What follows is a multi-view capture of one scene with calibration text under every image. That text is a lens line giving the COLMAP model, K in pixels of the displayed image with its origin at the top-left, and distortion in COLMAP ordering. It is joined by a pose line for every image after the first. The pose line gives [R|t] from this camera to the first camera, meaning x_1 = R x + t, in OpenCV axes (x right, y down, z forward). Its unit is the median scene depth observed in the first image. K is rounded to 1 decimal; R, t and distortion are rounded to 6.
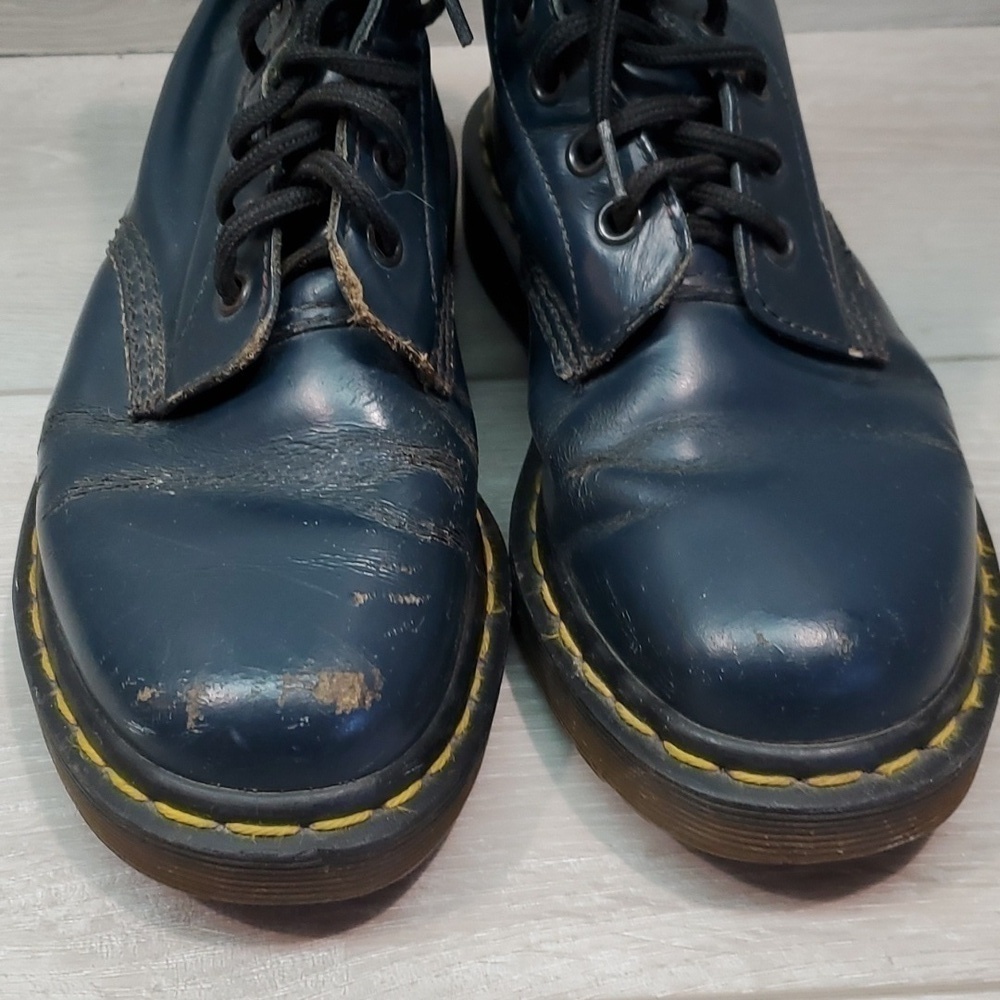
lens RADIAL K [[1685.6, 0, 496.5], [0, 1685.6, 519.9], [0, 0, 1]] dist [0.195588, 0.000000]
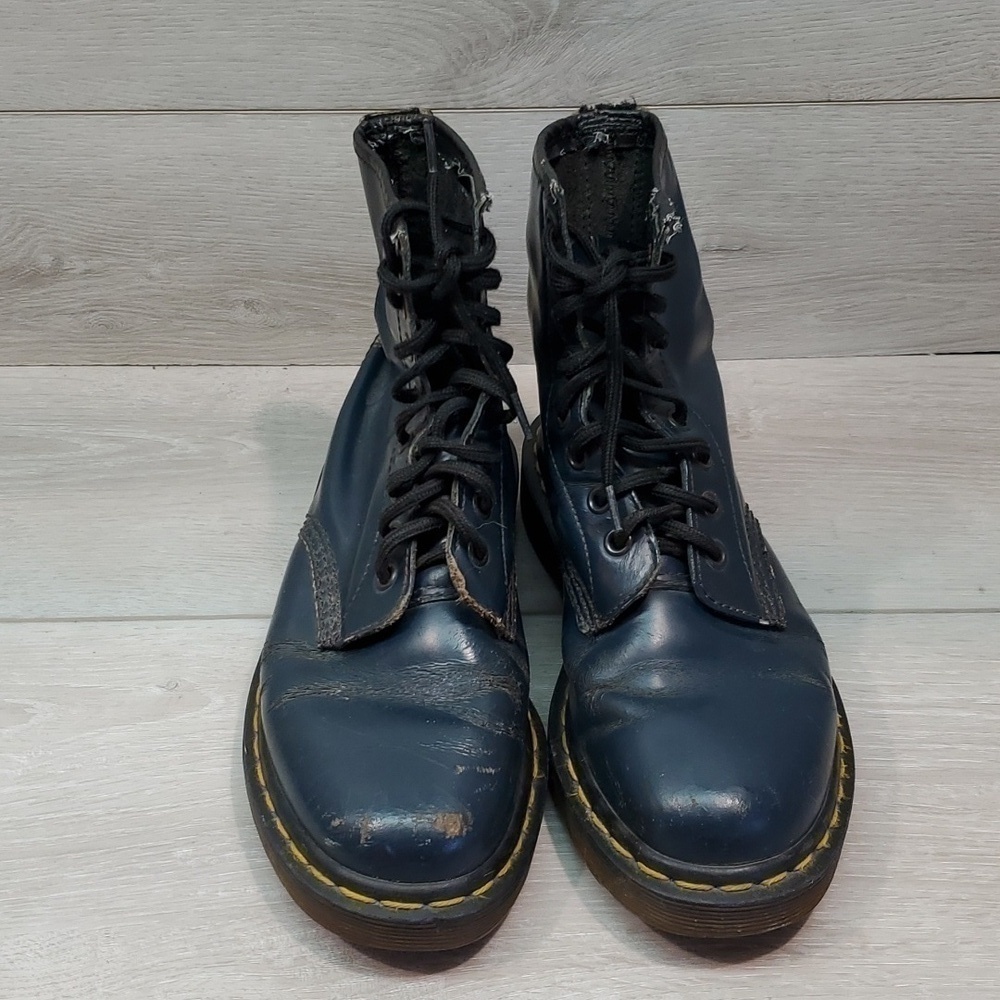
lens RADIAL K [[1685.6, 0, 480.8], [0, 1685.6, 493.8], [0, 0, 1]] dist [0.195588, 0.000000]
pose [[0.999146, 0.025629, -0.032397, -0.010662], [-0.028425, 0.995625, -0.089006, -0.072646], [0.029974, 0.089851, 0.995504, -0.673726]]
